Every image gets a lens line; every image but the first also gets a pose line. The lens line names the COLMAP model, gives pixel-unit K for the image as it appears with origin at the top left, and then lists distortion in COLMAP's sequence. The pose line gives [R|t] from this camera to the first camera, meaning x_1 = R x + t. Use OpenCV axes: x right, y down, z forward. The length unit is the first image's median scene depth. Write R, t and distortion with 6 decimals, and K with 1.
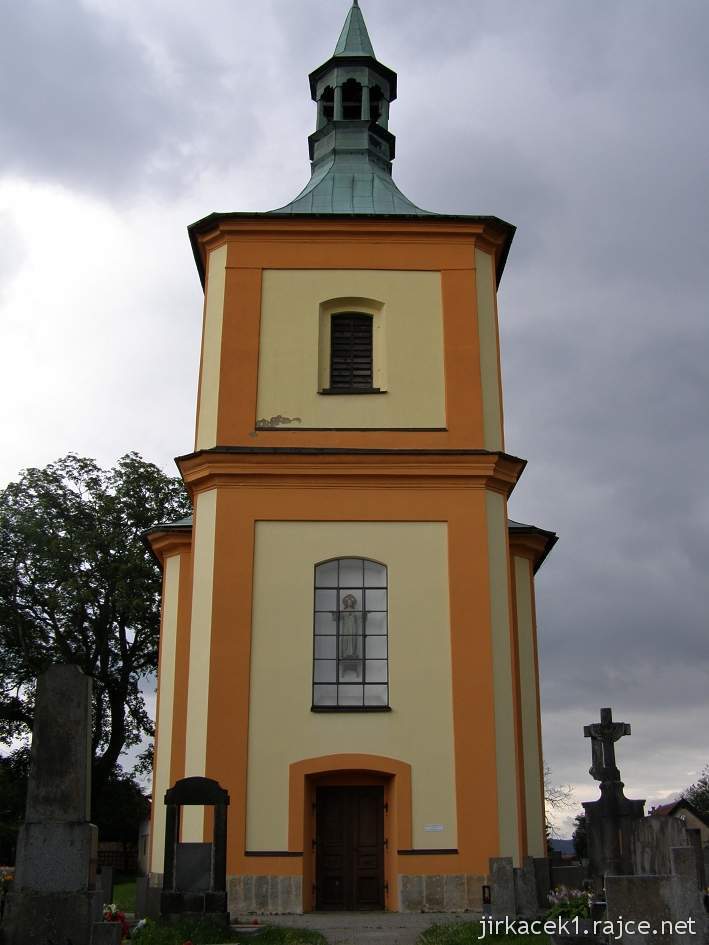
lens RADIAL K [[1086.2, 0, 354.5], [0, 1086.2, 472.5], [0, 0, 1]] dist [-0.196479, 0.464819]
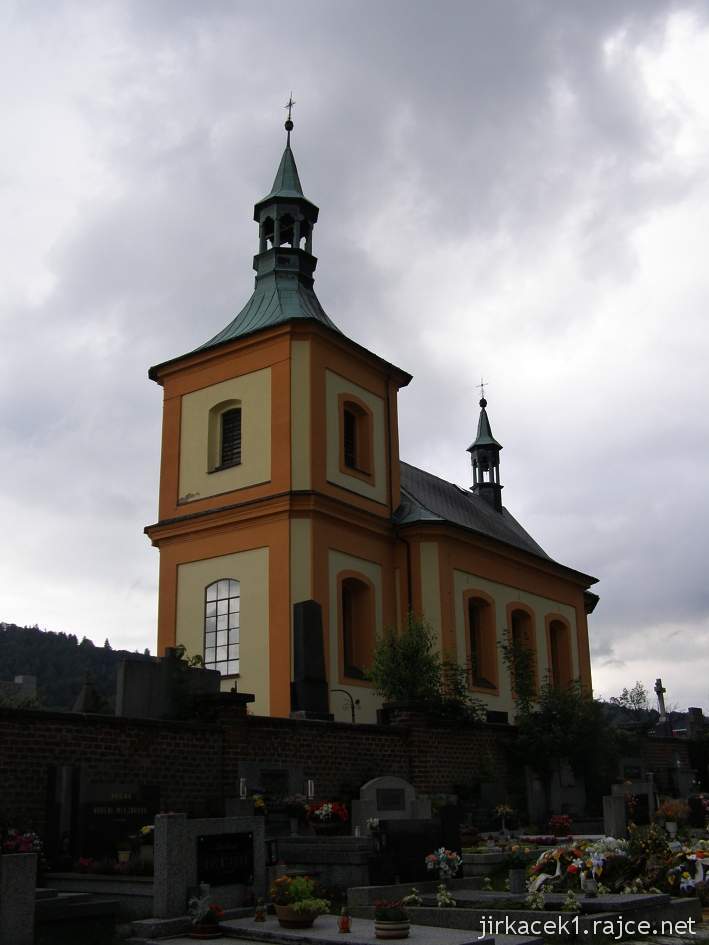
lens RADIAL K [[1086.2, 0, 354.5], [0, 1086.2, 472.5], [0, 0, 1]] dist [-0.196479, 0.464819]
pose [[0.796669, -0.200152, -0.570314, 1.007221], [0.229289, 0.973127, -0.021226, 0.005680], [0.559236, -0.113856, 0.821153, -0.134132]]
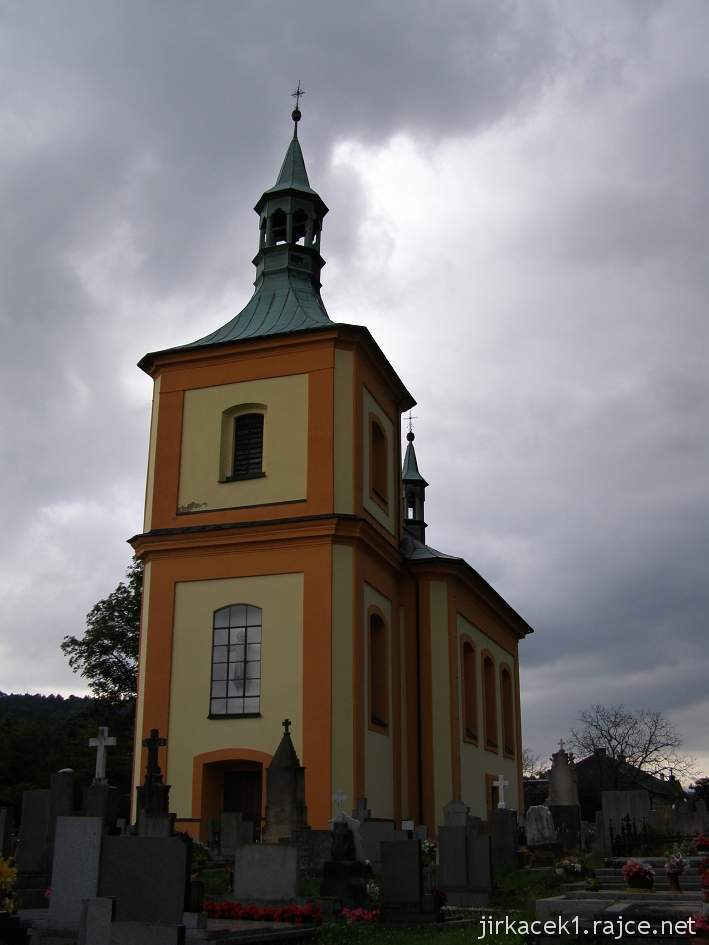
lens RADIAL K [[1086.2, 0, 354.5], [0, 1086.2, 472.5], [0, 0, 1]] dist [-0.196479, 0.464819]
pose [[0.940907, -0.110845, -0.320012, 0.562231], [0.118965, 0.992881, 0.005871, -0.073627], [0.317084, -0.043594, 0.947395, -0.224190]]
